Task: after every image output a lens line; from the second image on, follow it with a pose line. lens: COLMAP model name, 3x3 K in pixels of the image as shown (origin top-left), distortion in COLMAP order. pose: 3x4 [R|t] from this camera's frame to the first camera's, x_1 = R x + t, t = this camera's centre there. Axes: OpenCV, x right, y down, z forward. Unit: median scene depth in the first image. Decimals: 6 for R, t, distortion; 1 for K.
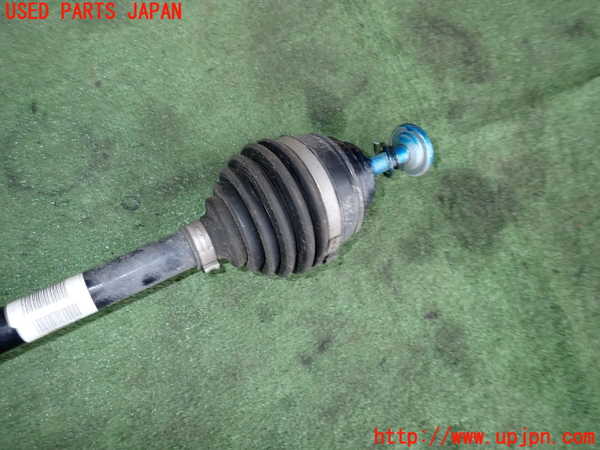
lens RADIAL K [[435.6, 0, 299.8], [0, 435.6, 226.0], [0, 0, 1]] dist [0.018909, -0.010637]
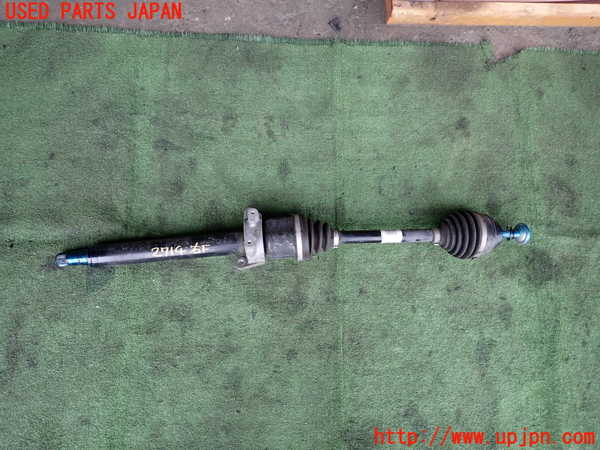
lens RADIAL K [[435.6, 0, 299.9], [0, 435.6, 225.9], [0, 0, 1]] dist [0.018909, -0.010637]
pose [[0.889322, 0.393421, -0.233079, -0.281483], [-0.392797, 0.918203, 0.051130, 0.141098], [0.234130, 0.046082, 0.971113, -1.578055]]
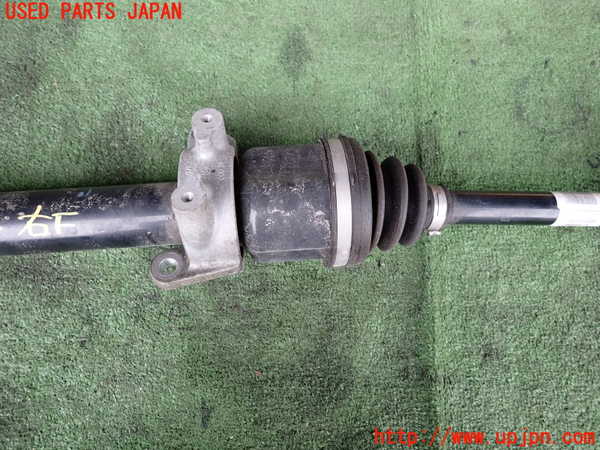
lens RADIAL K [[435.6, 0, 298.6], [0, 435.6, 225.8], [0, 0, 1]] dist [0.018909, -0.010637]
pose [[0.883611, 0.397989, -0.246651, -0.613411], [-0.413646, 0.910346, -0.012950, 0.379574], [0.219383, 0.113469, 0.969018, -0.260806]]
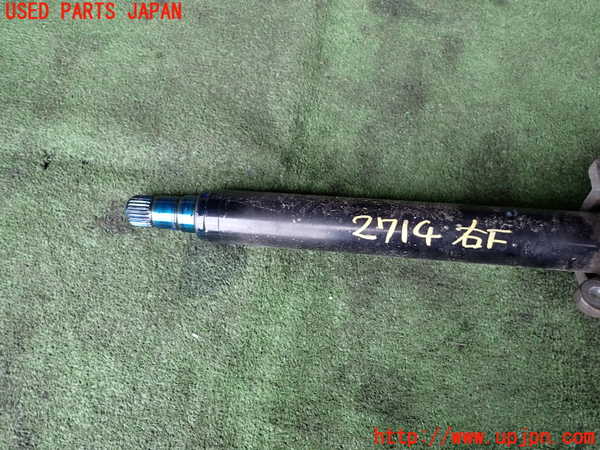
lens RADIAL K [[435.6, 0, 298.0], [0, 435.6, 225.5], [0, 0, 1]] dist [0.018909, -0.010637]
pose [[0.760792, 0.508294, -0.403525, -1.094687], [-0.531098, 0.844963, 0.063030, 0.641457], [0.373001, 0.166359, 0.912795, -0.494528]]
